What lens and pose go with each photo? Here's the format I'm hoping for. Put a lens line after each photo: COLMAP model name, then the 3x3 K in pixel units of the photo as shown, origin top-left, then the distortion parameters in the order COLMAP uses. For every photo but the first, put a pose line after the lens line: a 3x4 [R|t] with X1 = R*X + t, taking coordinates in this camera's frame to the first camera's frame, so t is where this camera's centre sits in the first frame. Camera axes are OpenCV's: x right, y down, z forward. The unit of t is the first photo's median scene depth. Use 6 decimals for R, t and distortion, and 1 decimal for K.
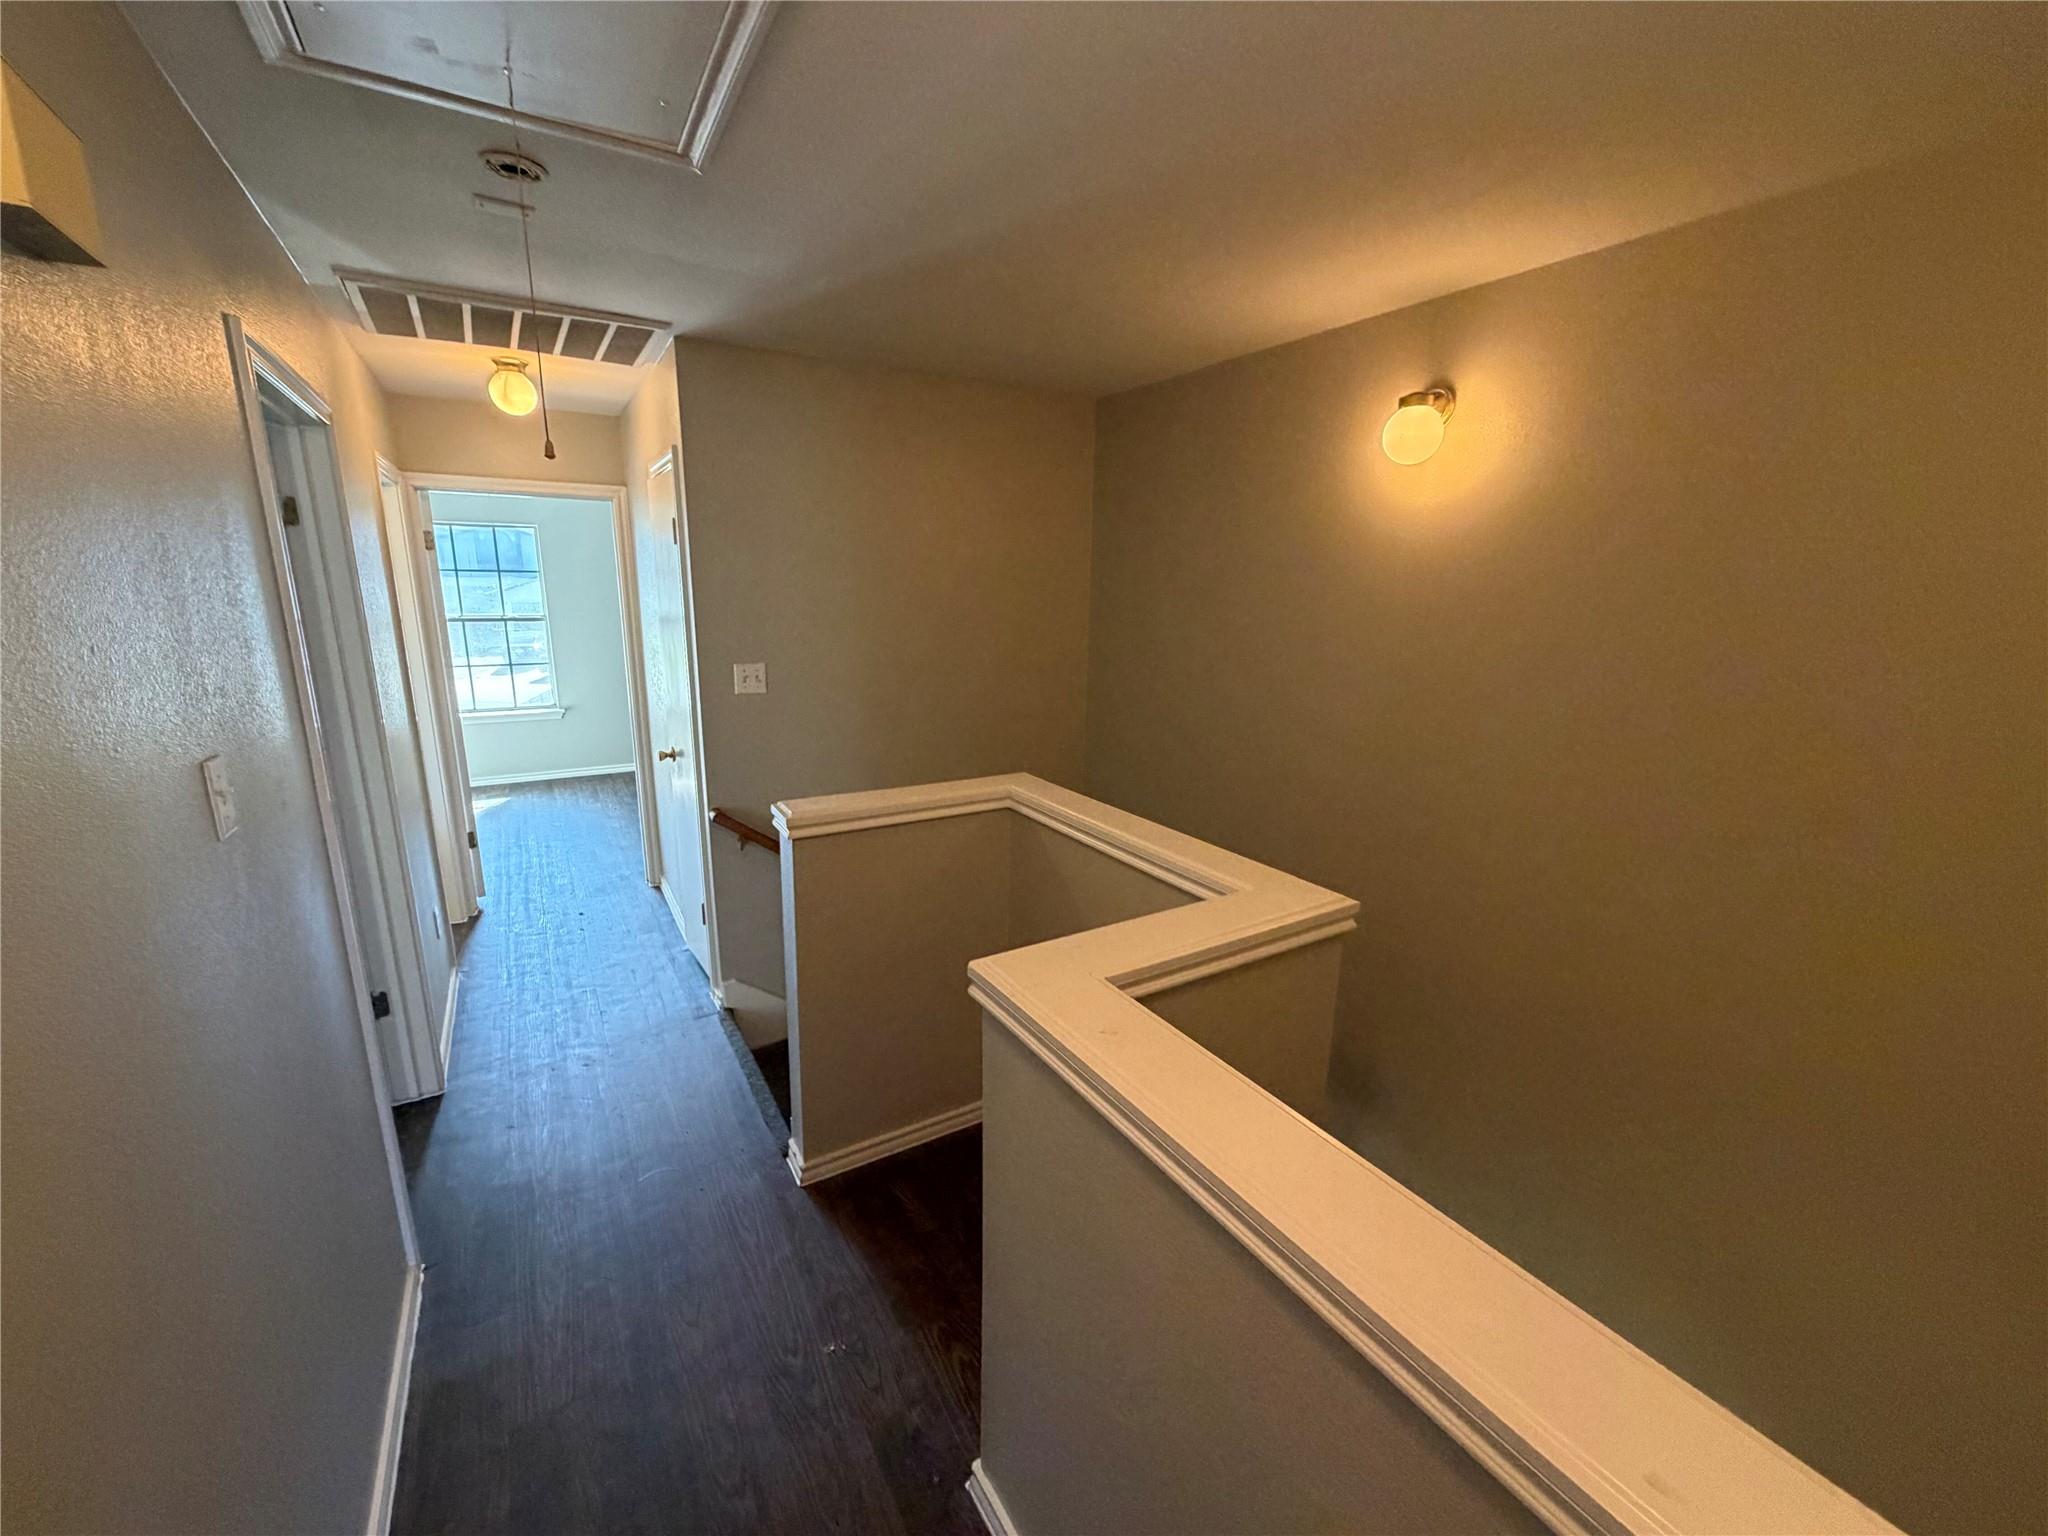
lens RADIAL K [[816.5, 0, 1028.4], [0, 816.5, 762.9], [0, 0, 1]] dist [0.000976, 0.000163]
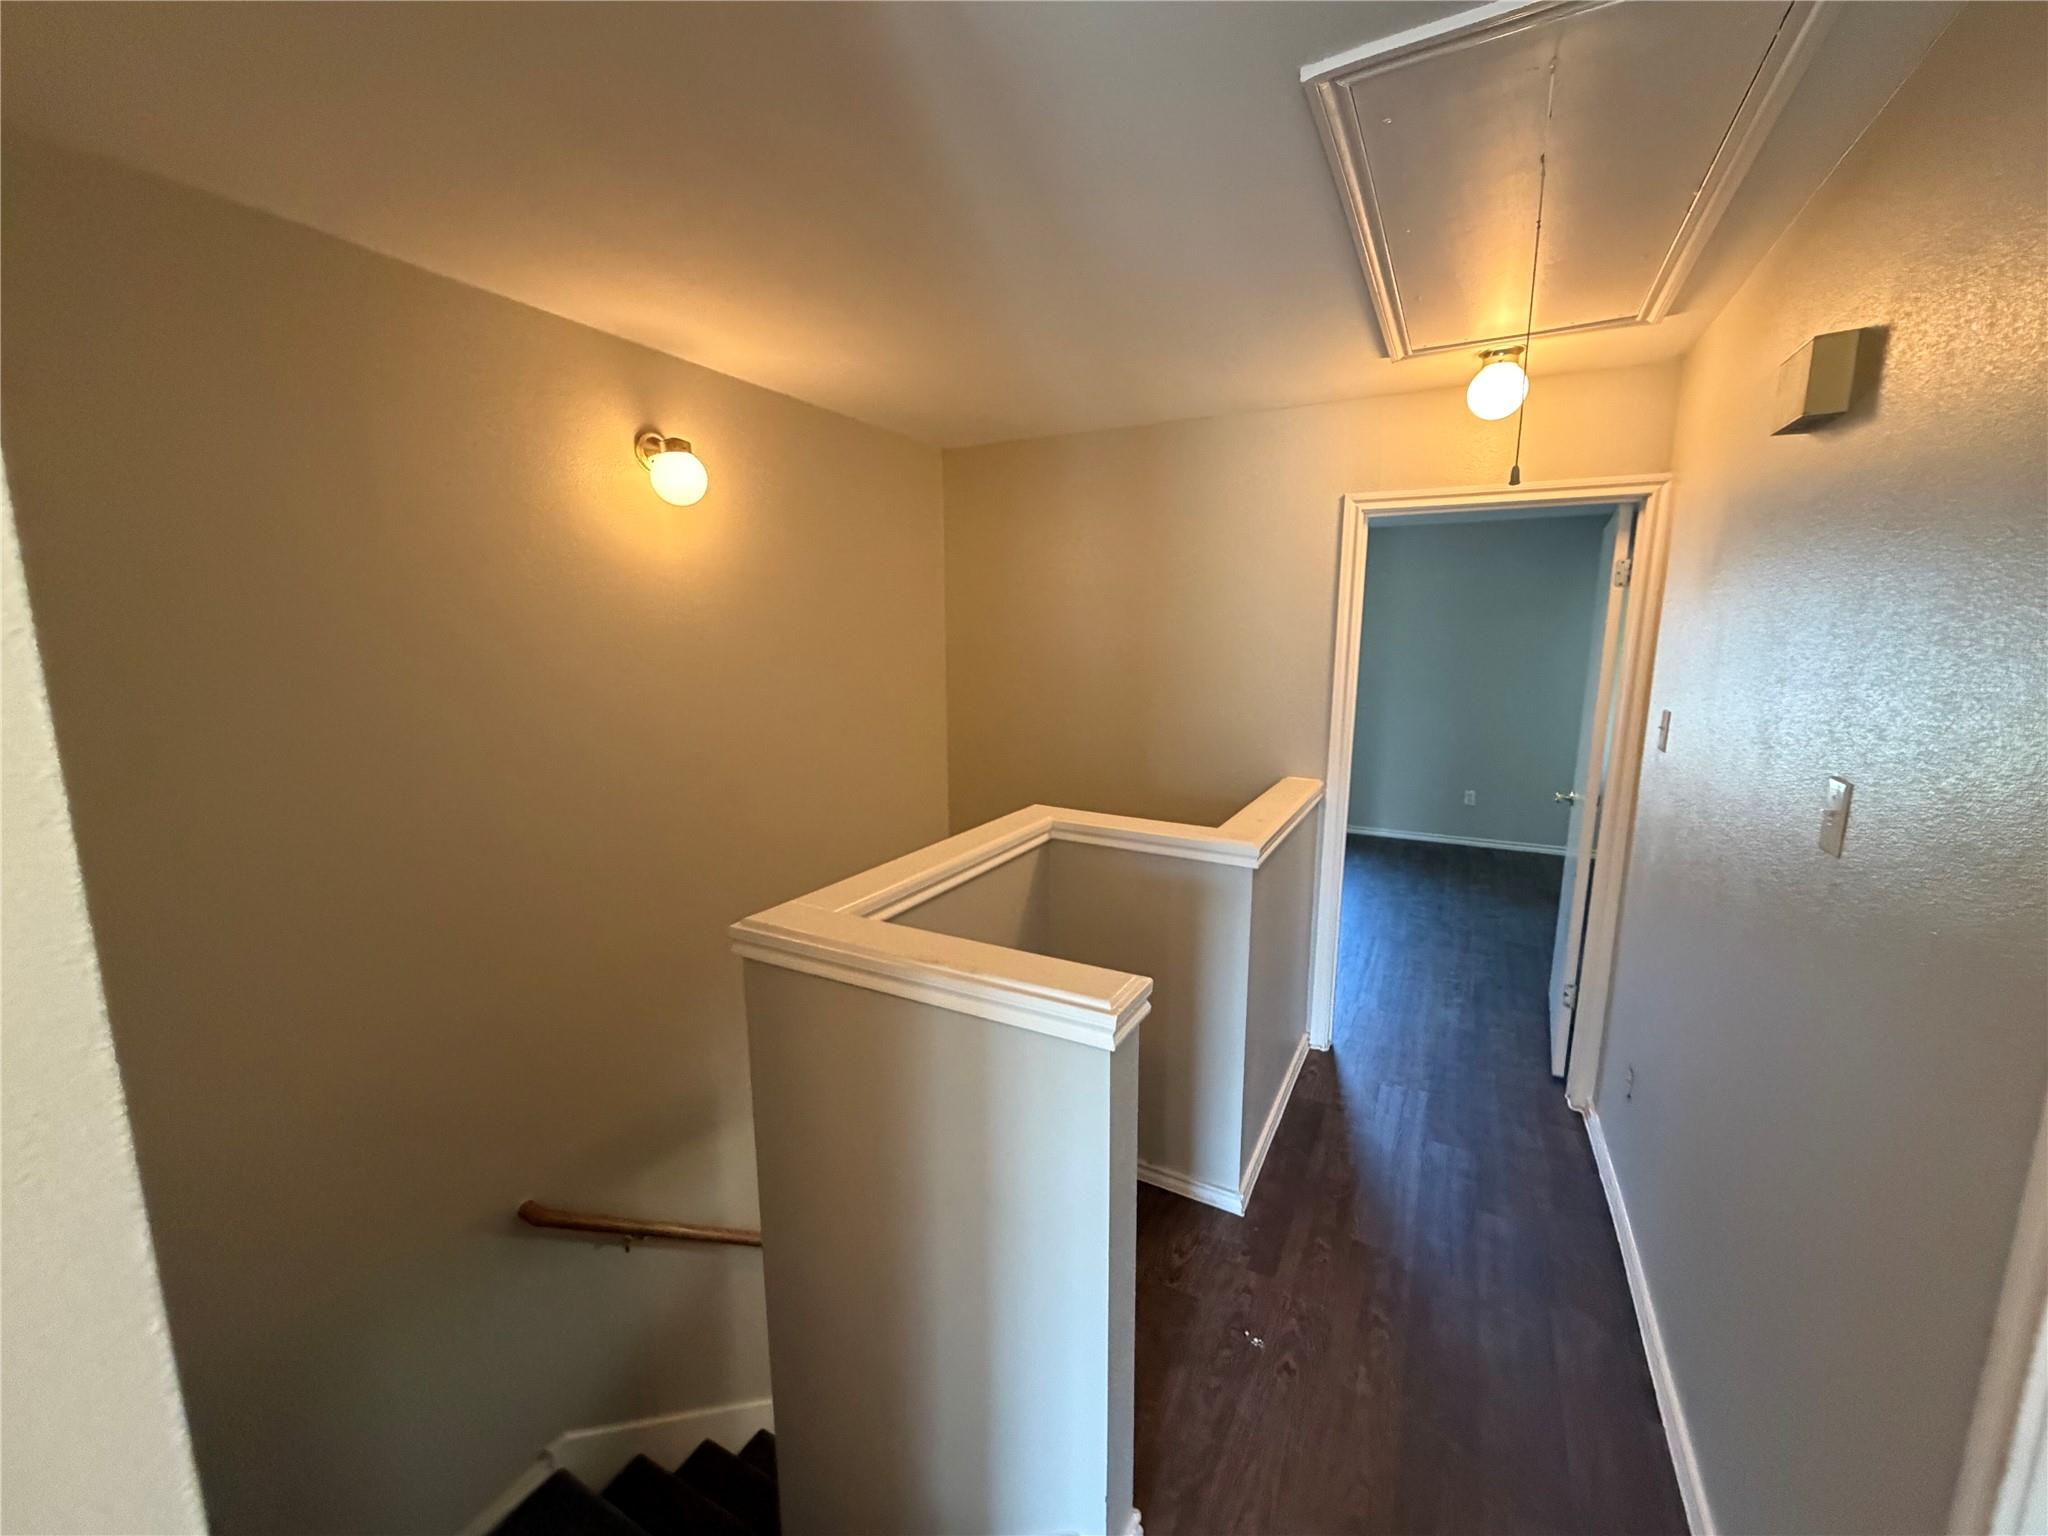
lens RADIAL K [[812.7, 0, 1018.4], [0, 812.7, 773.2], [0, 0, 1]] dist [-0.001048, 0.000331]
pose [[-0.495683, -0.155083, 0.854545, -0.863921], [0.186096, 0.942110, 0.278920, -0.315900], [-0.848332, 0.297283, -0.438128, 1.493558]]
